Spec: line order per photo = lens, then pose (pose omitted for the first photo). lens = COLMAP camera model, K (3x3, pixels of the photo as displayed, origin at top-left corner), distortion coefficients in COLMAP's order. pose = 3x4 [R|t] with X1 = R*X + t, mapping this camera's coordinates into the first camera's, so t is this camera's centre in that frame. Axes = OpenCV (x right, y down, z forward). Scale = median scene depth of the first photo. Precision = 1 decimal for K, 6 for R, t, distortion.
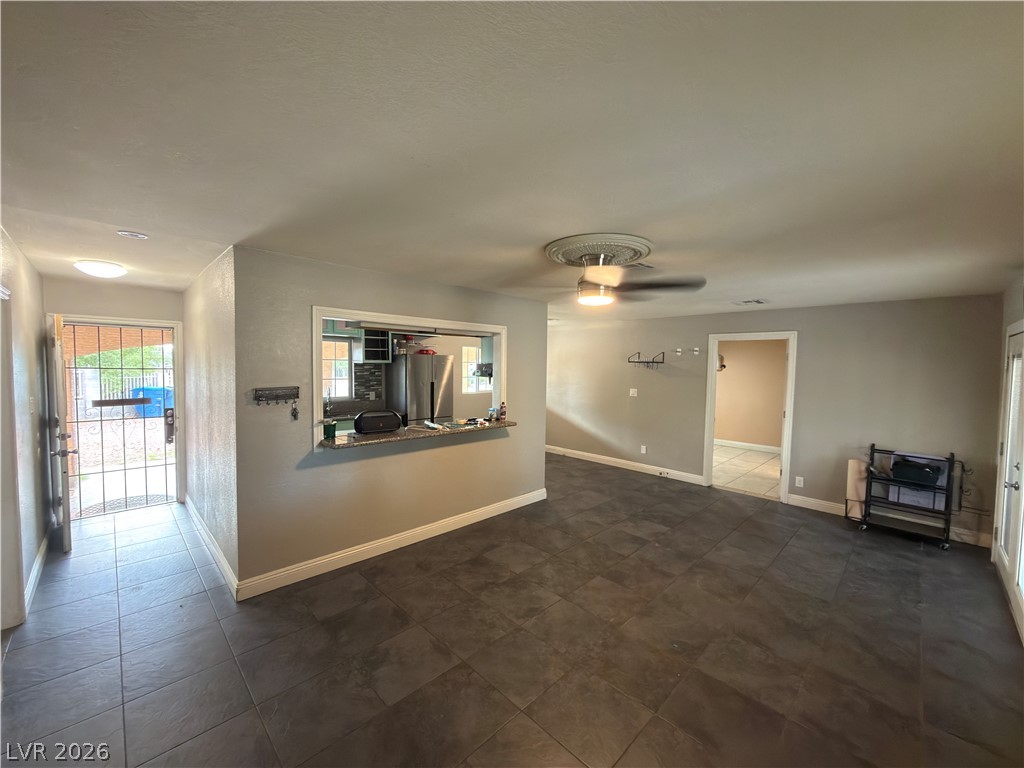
lens RADIAL K [[408.1, 0, 510.8], [0, 408.1, 385.4], [0, 0, 1]] dist [0.000035, -0.000196]
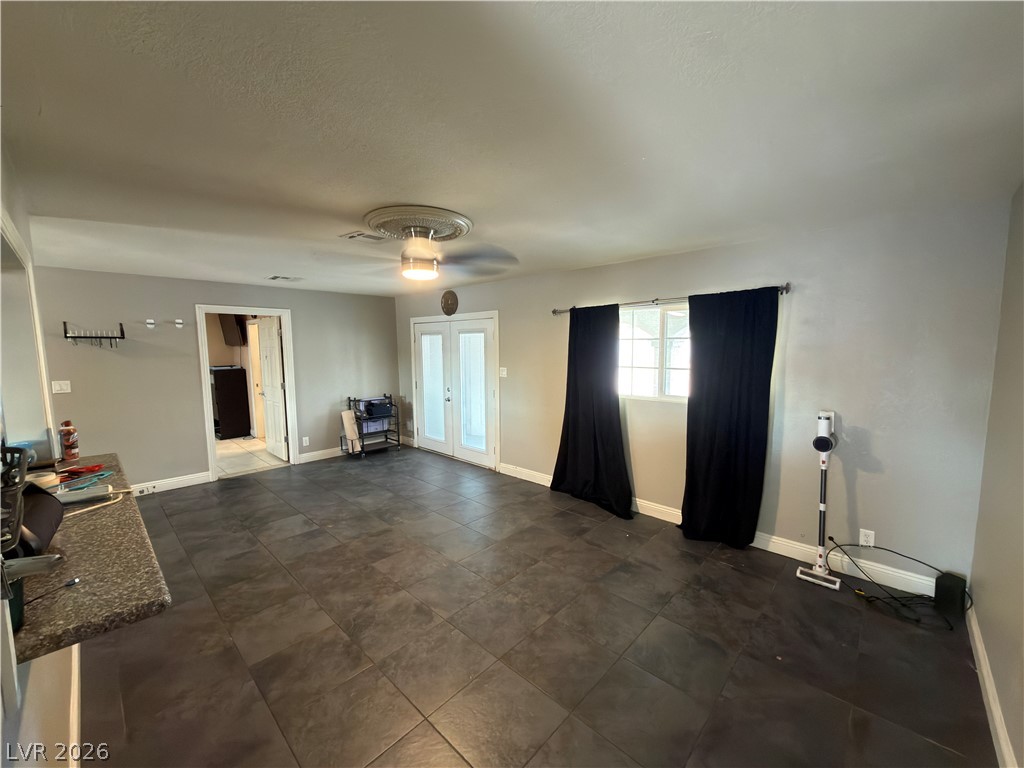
lens RADIAL K [[408.1, 0, 510.8], [0, 408.1, 385.4], [0, 0, 1]] dist [0.000035, -0.000196]
pose [[-0.034317, -0.115532, 0.992711, -0.585631], [0.058119, 0.991384, 0.117387, -0.031014], [-0.997720, 0.061724, -0.027307, 0.579476]]
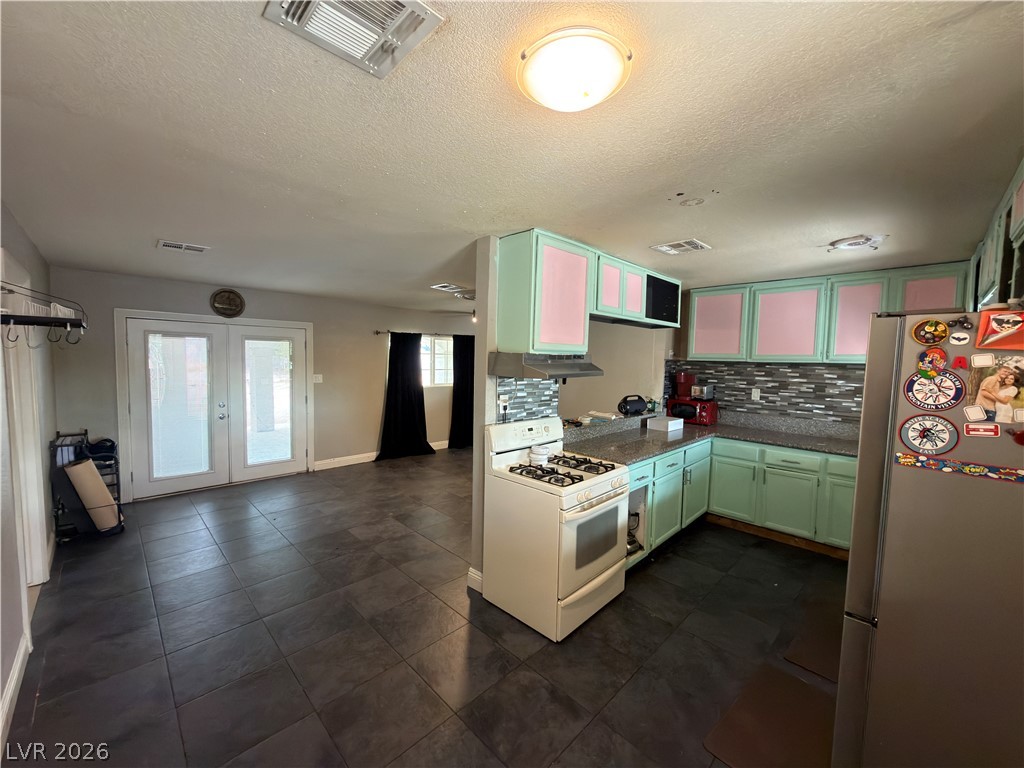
lens RADIAL K [[408.1, 0, 510.8], [0, 408.1, 385.4], [0, 0, 1]] dist [0.000035, -0.000196]
pose [[-0.999278, -0.037265, -0.007370, 0.055916], [-0.037864, 0.992723, 0.114312, -0.090702], [0.003057, 0.114509, -0.993418, 2.060672]]
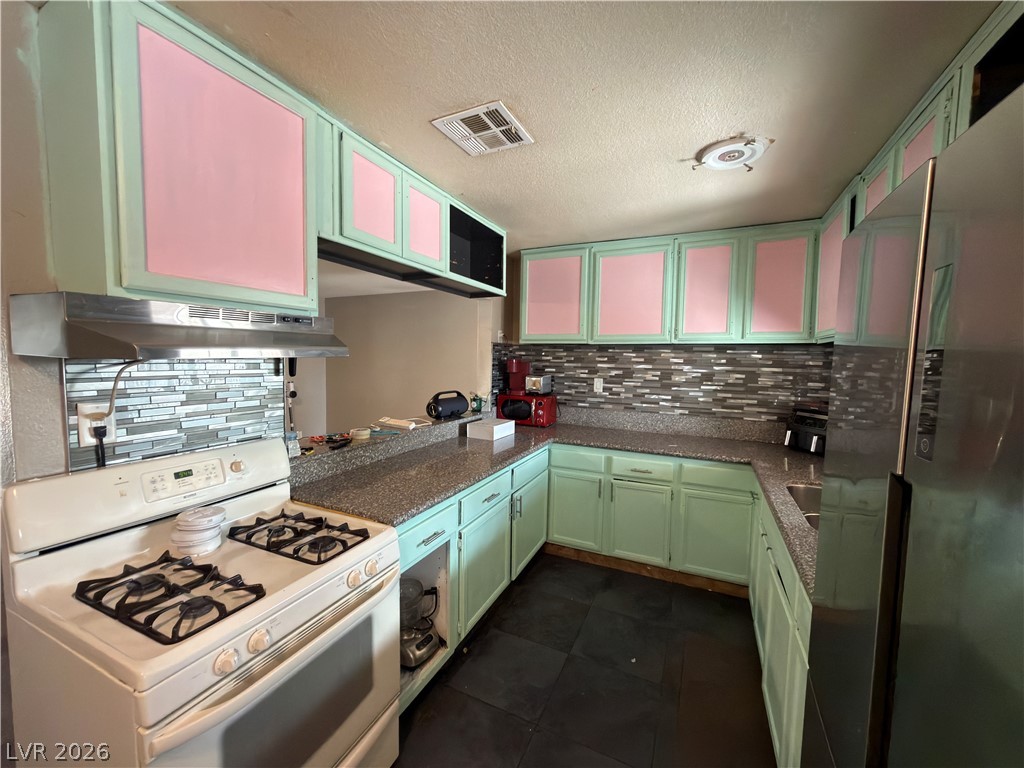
lens RADIAL K [[408.1, 0, 510.8], [0, 408.1, 385.4], [0, 0, 1]] dist [0.000035, -0.000196]
pose [[-0.939360, -0.009452, -0.342803, -0.136707], [-0.049539, 0.992875, 0.108371, -0.050747], [0.339336, 0.118781, -0.933135, 1.724048]]
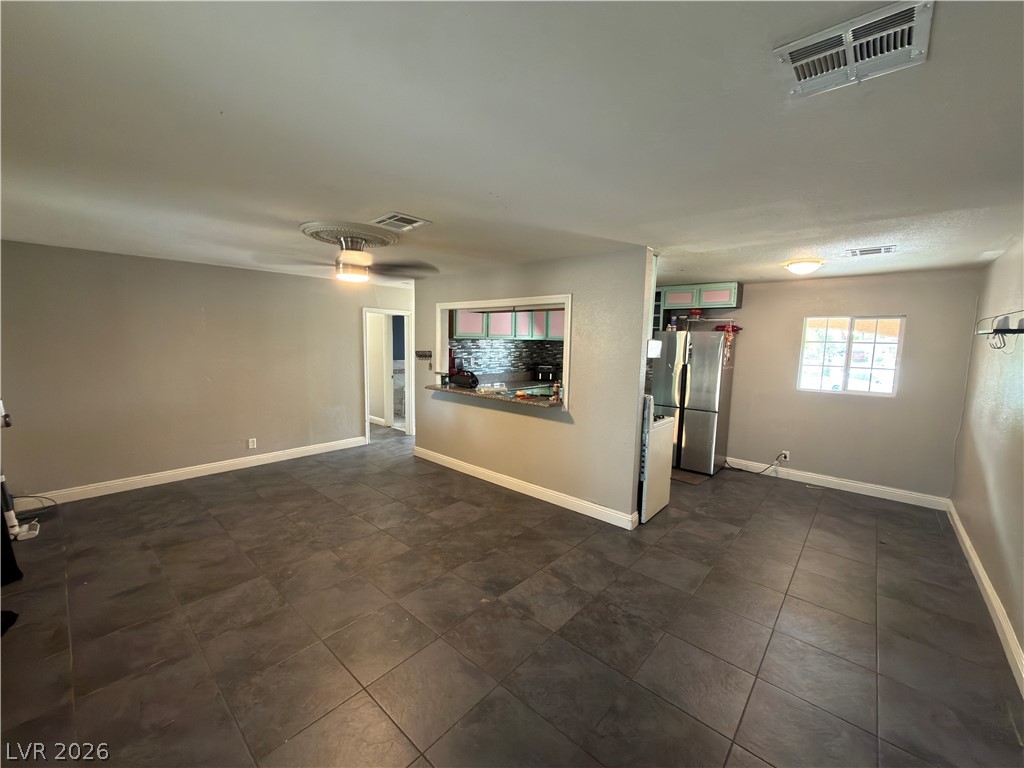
lens RADIAL K [[407.7, 0, 511.0], [0, 407.7, 380.4], [0, 0, 1]] dist [0.001978, 0.000451]
pose [[0.061688, 0.087554, -0.994248, 1.007338], [-0.067917, 0.994204, 0.083336, -0.032455], [0.995782, 0.062385, 0.067277, 0.980893]]
